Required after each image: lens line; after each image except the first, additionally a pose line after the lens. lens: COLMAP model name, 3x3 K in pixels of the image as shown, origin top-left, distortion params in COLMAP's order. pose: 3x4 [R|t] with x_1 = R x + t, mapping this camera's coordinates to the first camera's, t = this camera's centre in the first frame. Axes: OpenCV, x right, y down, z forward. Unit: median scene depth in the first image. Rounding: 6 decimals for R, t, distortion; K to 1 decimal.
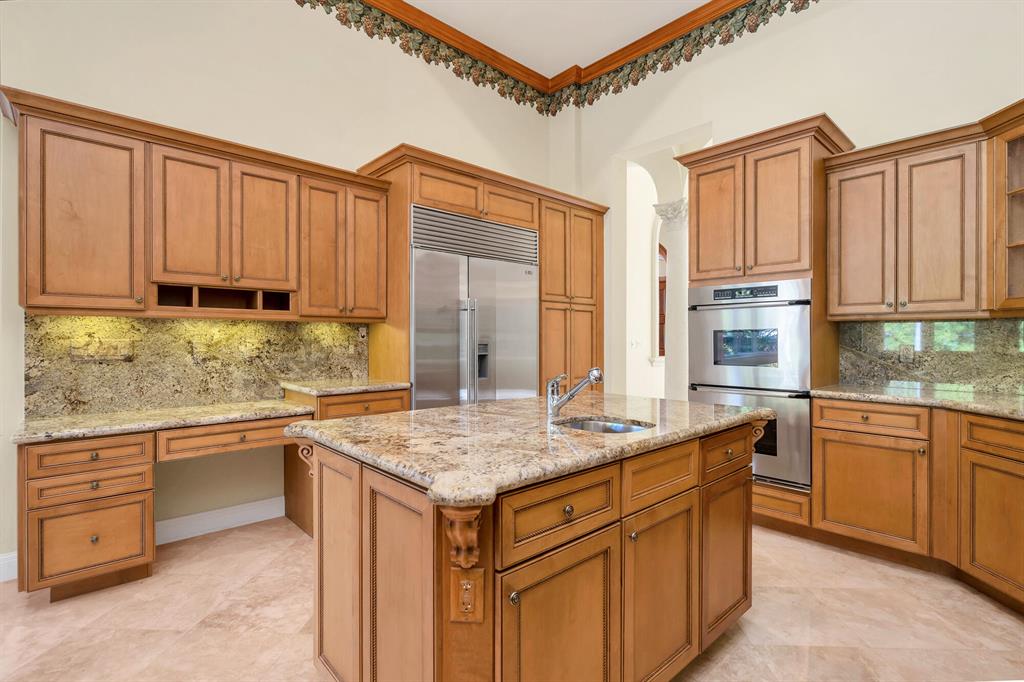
lens RADIAL K [[469.0, 0, 511.1], [0, 469.0, 352.1], [0, 0, 1]] dist [-0.001718, 0.000052]
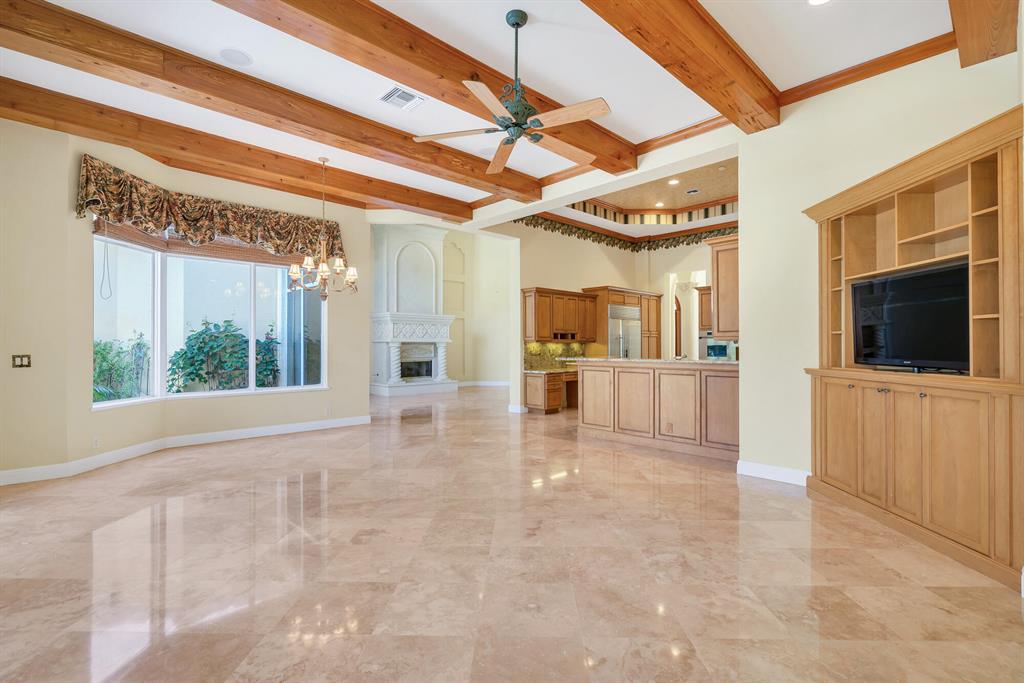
lens RADIAL K [[469.0, 0, 511.1], [0, 469.0, 352.6], [0, 0, 1]] dist [-0.001718, 0.000052]
pose [[0.999777, -0.001865, 0.021047, -0.666041], [0.002176, 0.999888, -0.014780, 0.032717], [-0.021017, 0.014823, 0.999669, -1.487517]]
